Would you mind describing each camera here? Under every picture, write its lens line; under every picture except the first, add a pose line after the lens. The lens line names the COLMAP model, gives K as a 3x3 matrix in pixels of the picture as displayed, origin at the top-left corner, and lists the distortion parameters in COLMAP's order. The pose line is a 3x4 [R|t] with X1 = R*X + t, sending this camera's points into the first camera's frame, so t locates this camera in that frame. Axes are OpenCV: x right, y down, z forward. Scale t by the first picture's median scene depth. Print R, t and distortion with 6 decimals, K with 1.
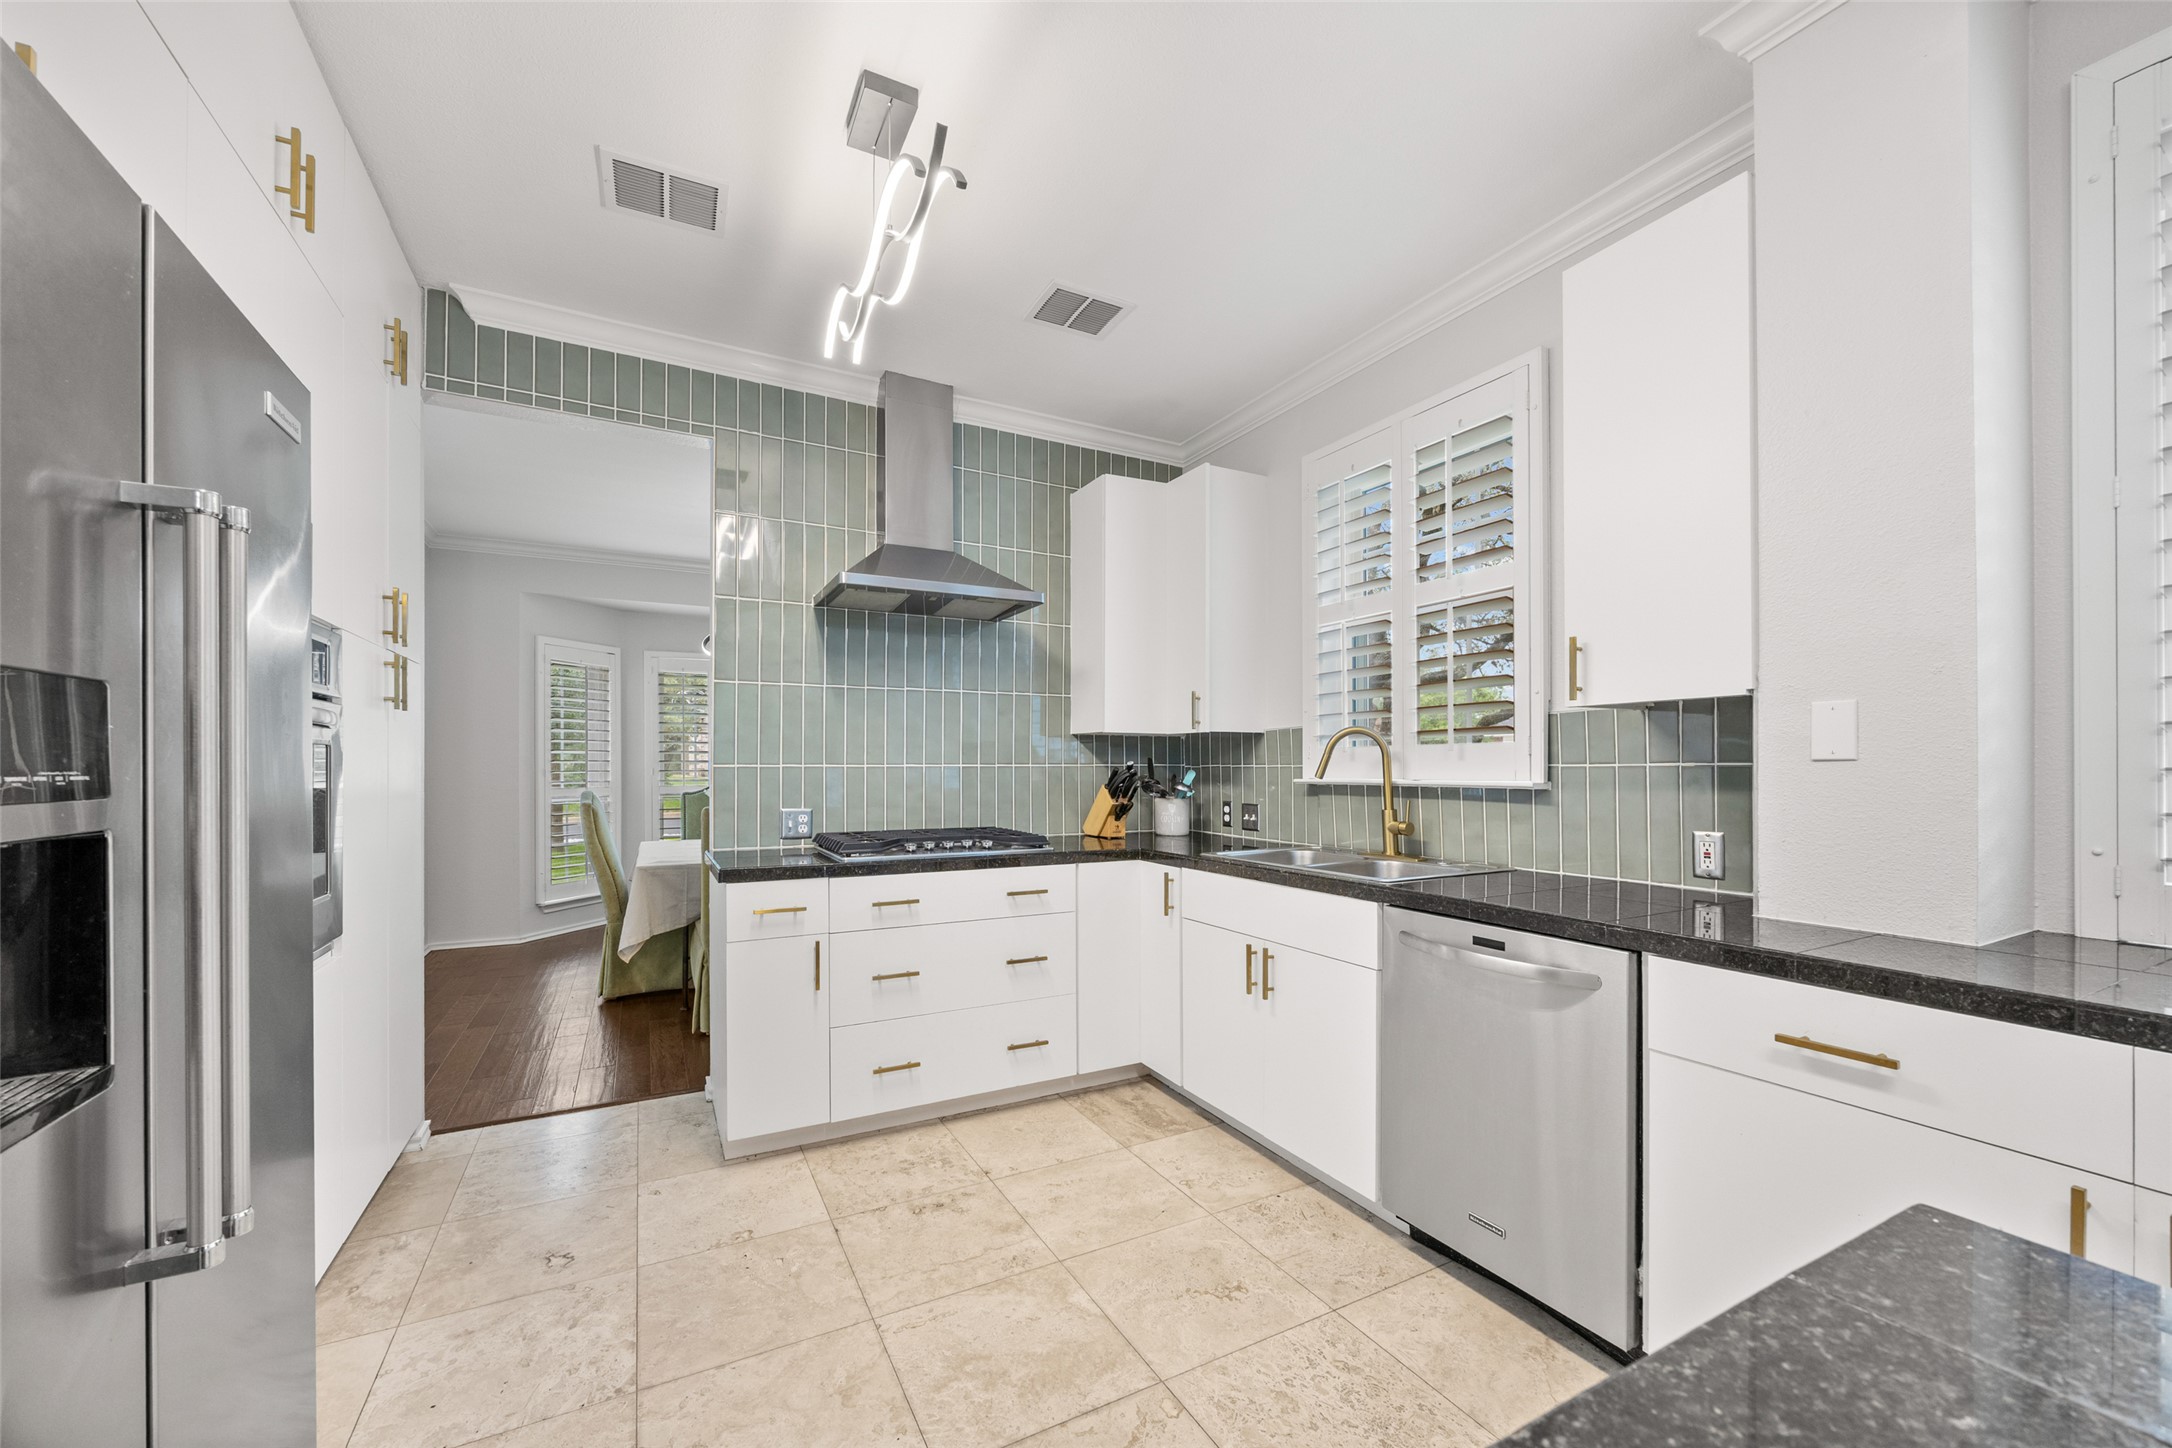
lens RADIAL K [[842.8, 0, 1086.1], [0, 842.8, 766.8], [0, 0, 1]] dist [-0.004390, -0.000402]
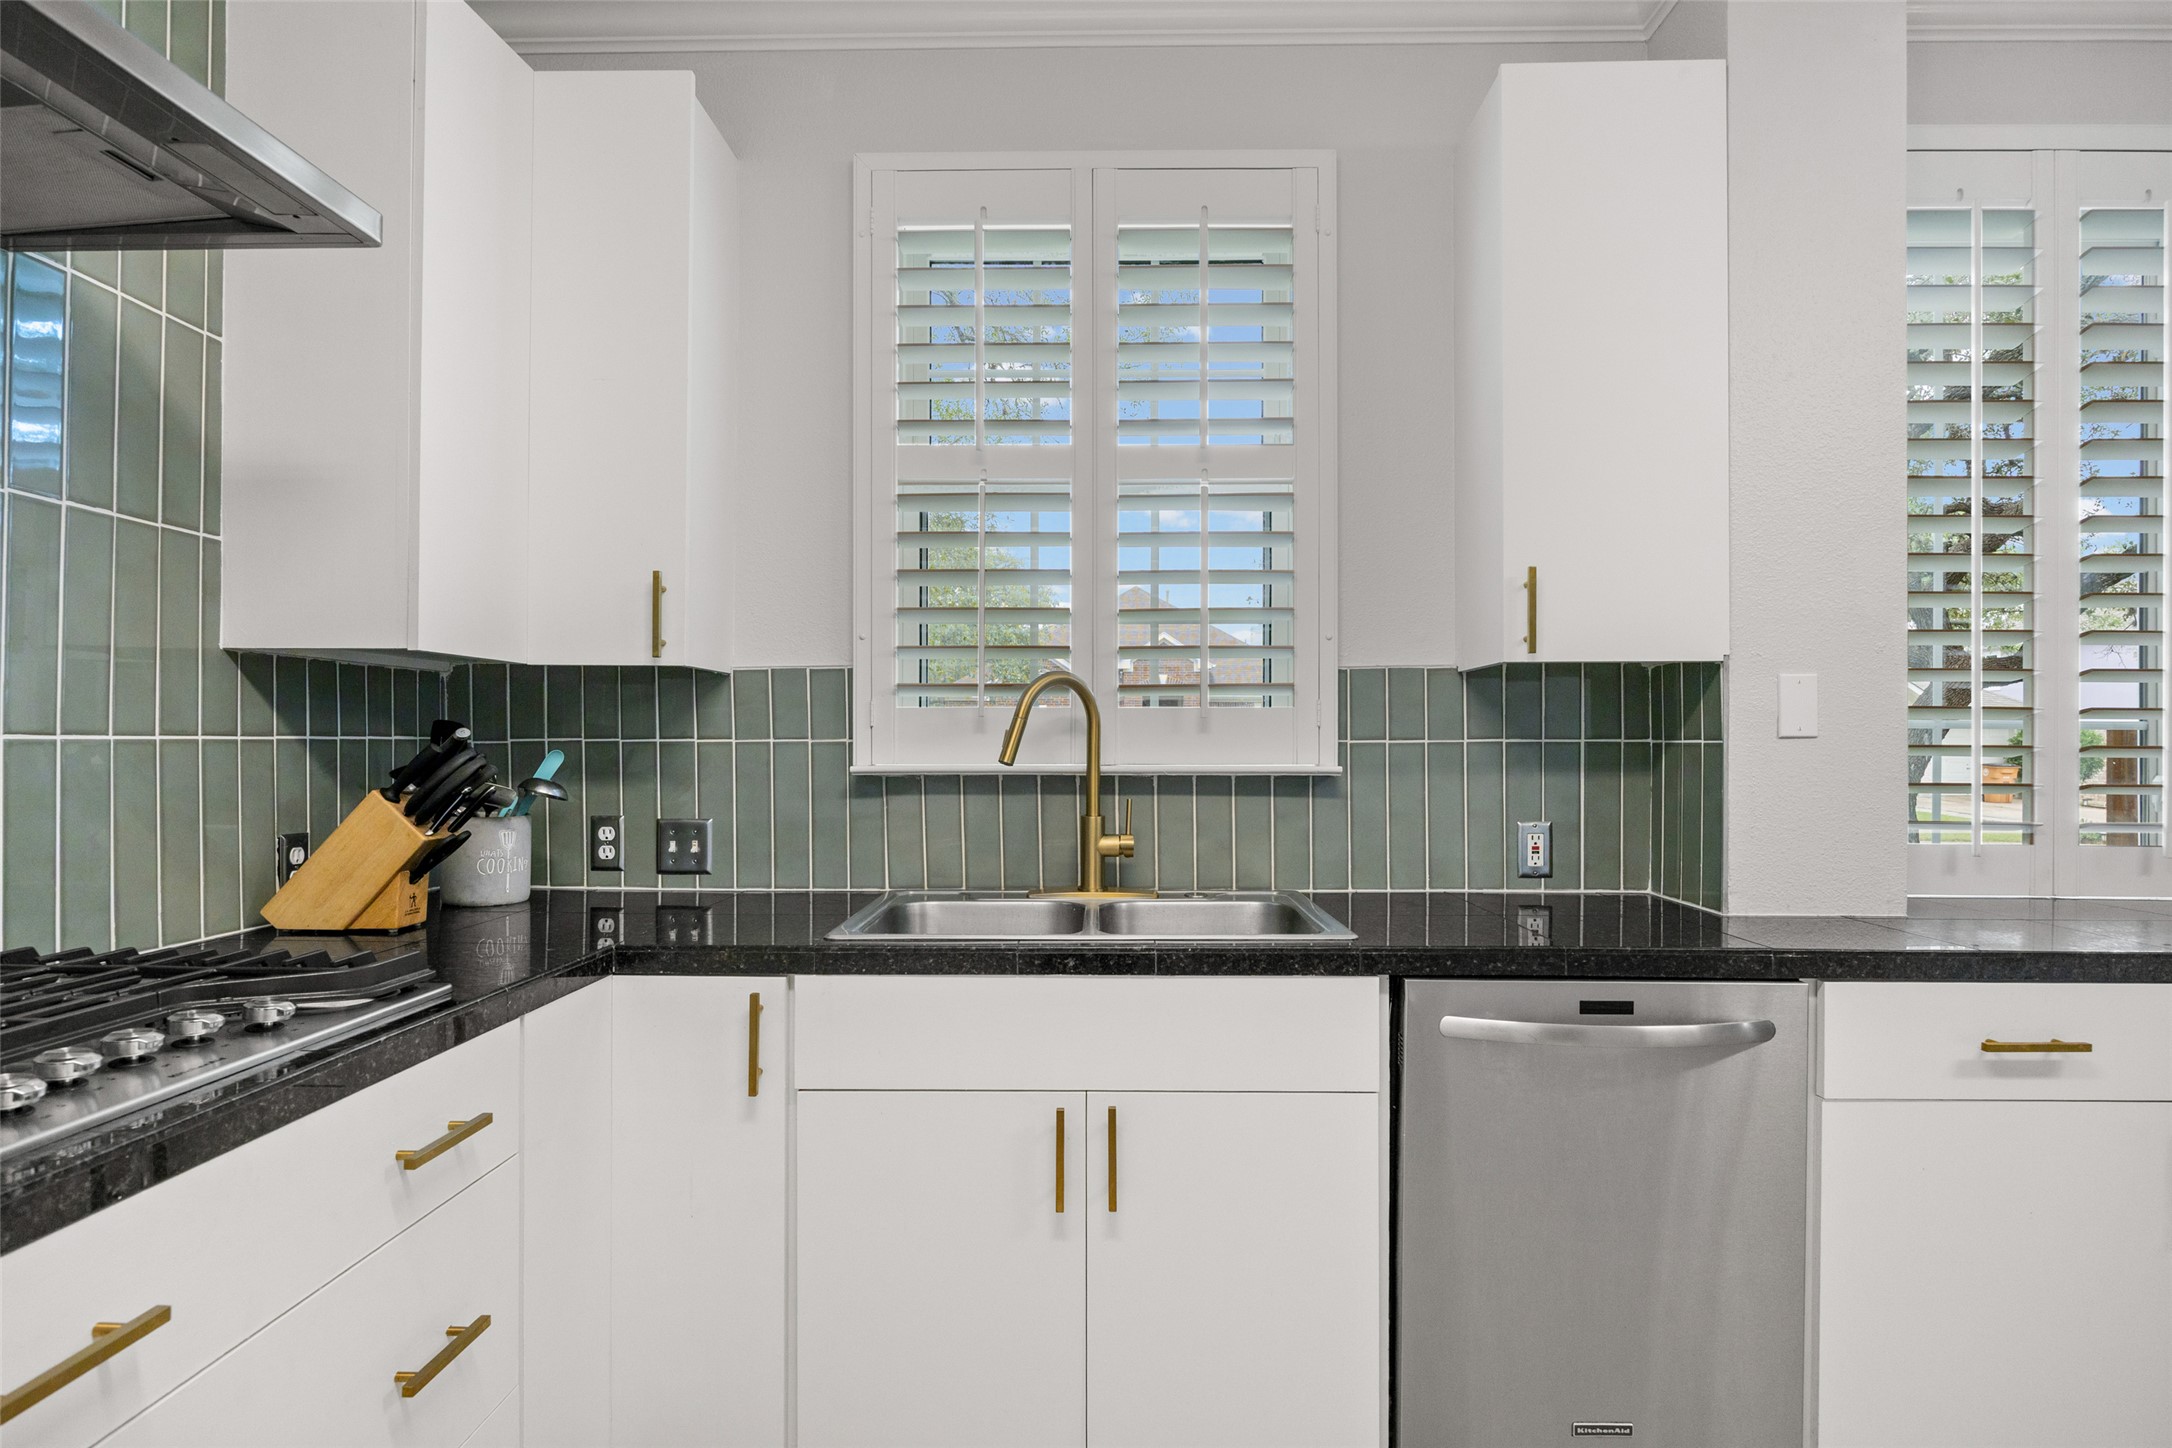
lens RADIAL K [[1143.2, 0, 1086.8], [0, 1143.2, 739.2], [0, 0, 1]] dist [-0.001026, -0.001692]
pose [[0.483208, 0.003487, 0.875499, -0.325863], [-0.001472, 0.999994, -0.003171, -0.000205], [-0.875504, 0.000243, 0.483210, 0.579147]]
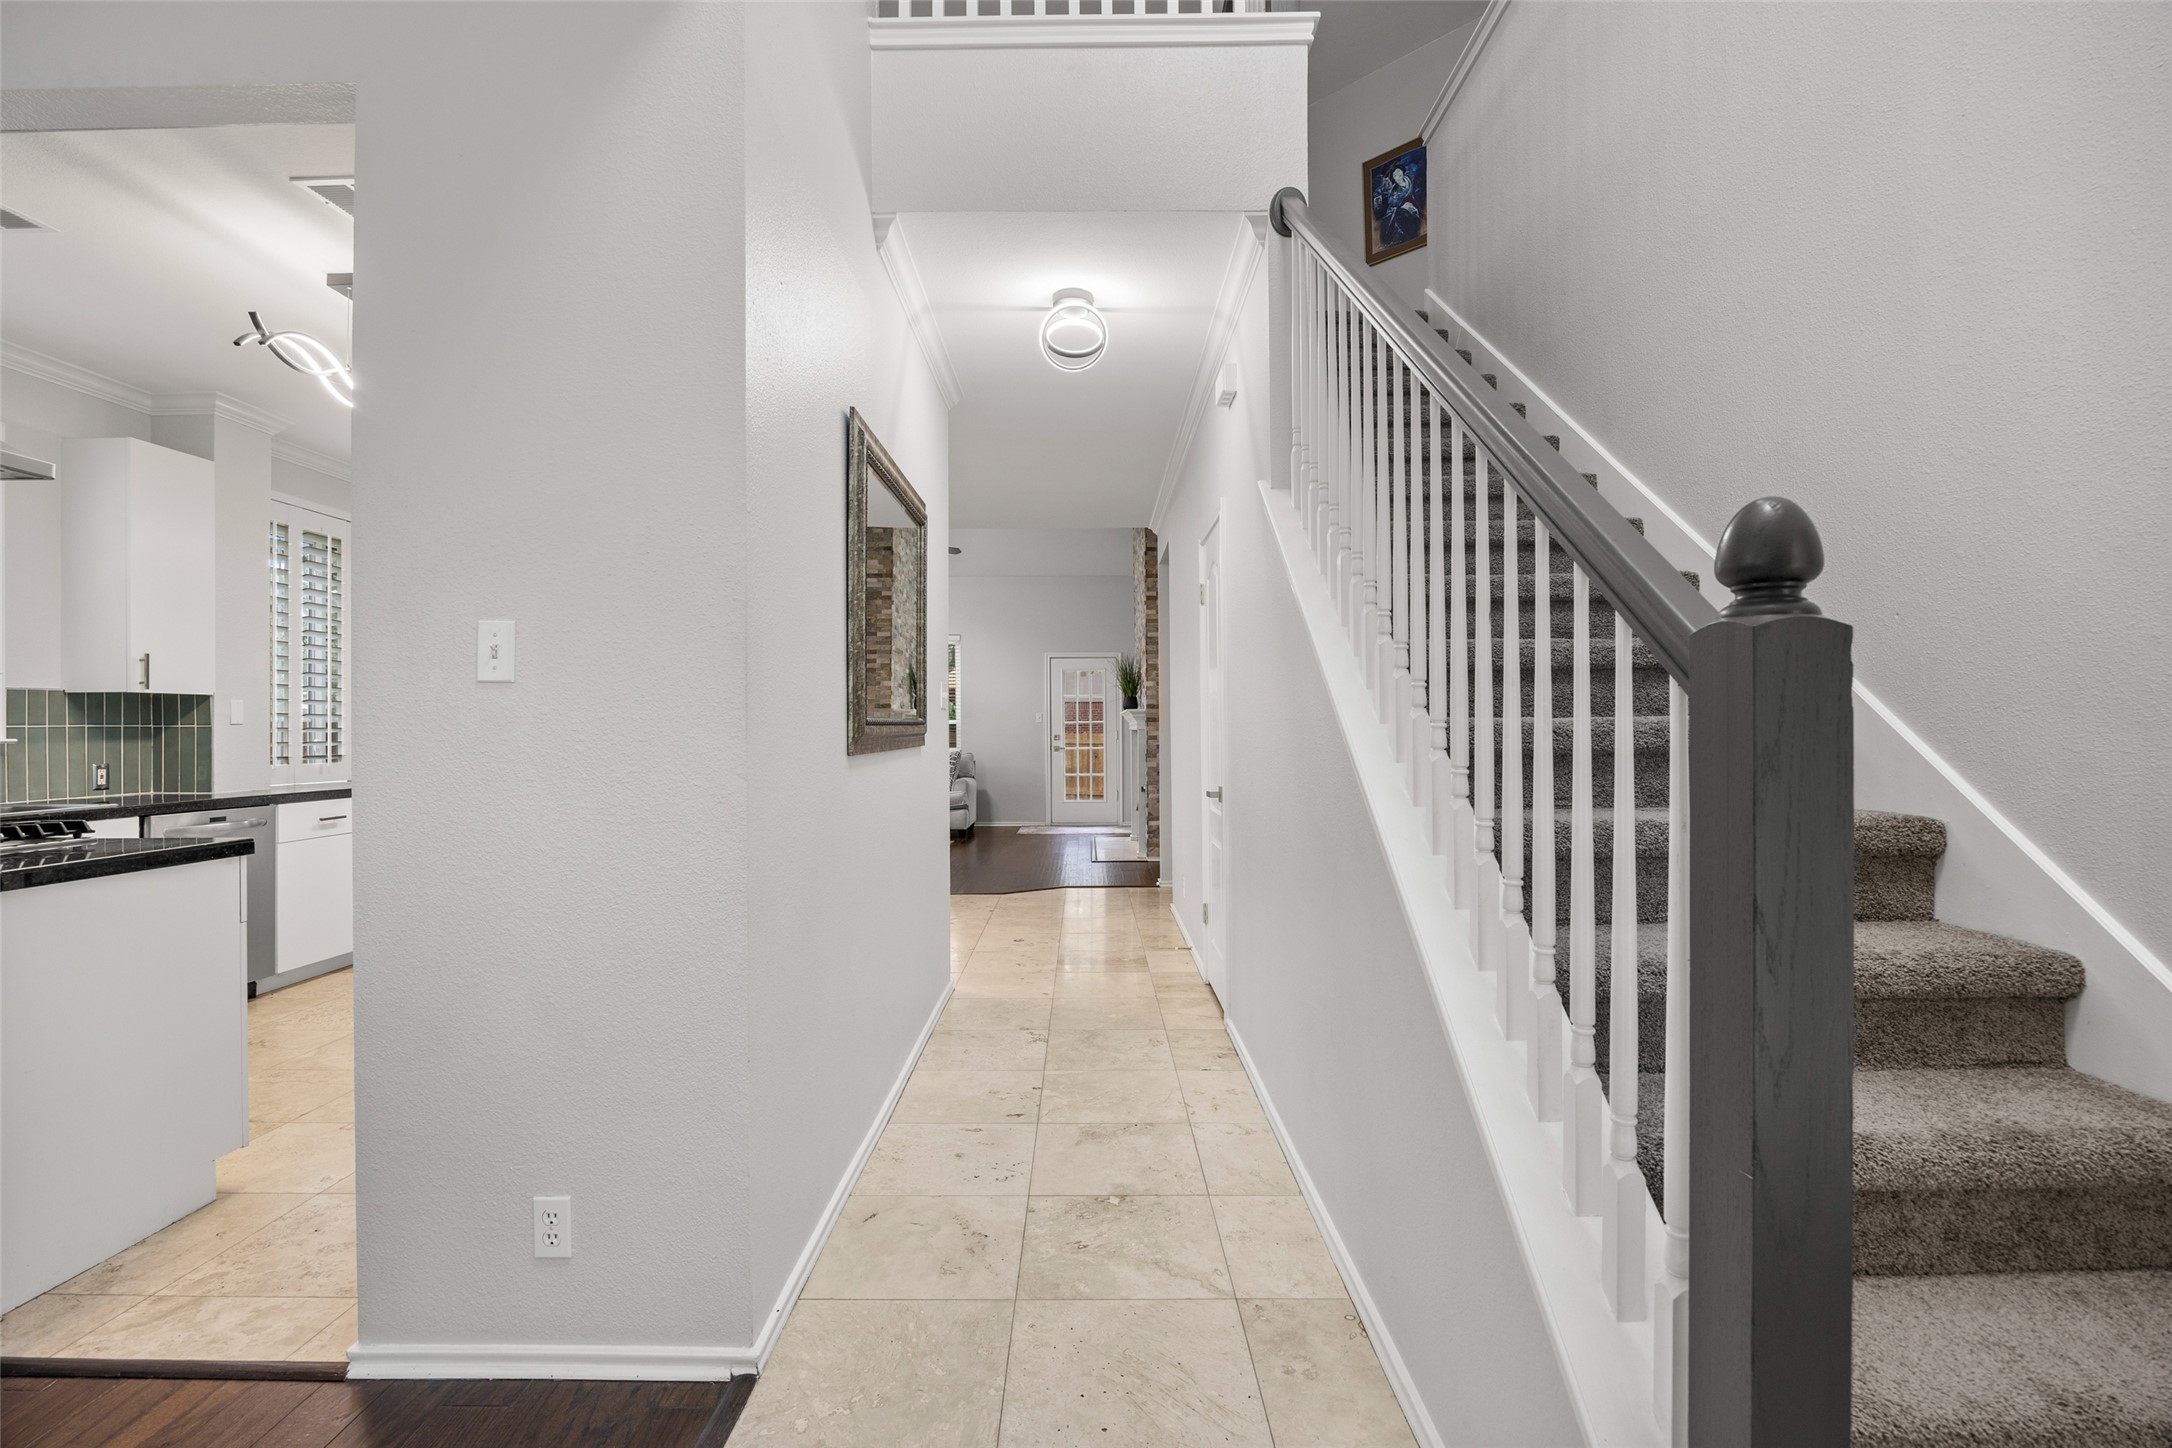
lens RADIAL K [[991.5, 0, 1081.4], [0, 991.5, 718.6], [0, 0, 1]] dist [-0.001926, -0.000225]
pose [[-0.879158, 0.008468, 0.476455, -1.453858], [0.005826, 0.999958, -0.007022, 0.005616], [-0.476494, -0.003398, -0.879171, 1.281964]]
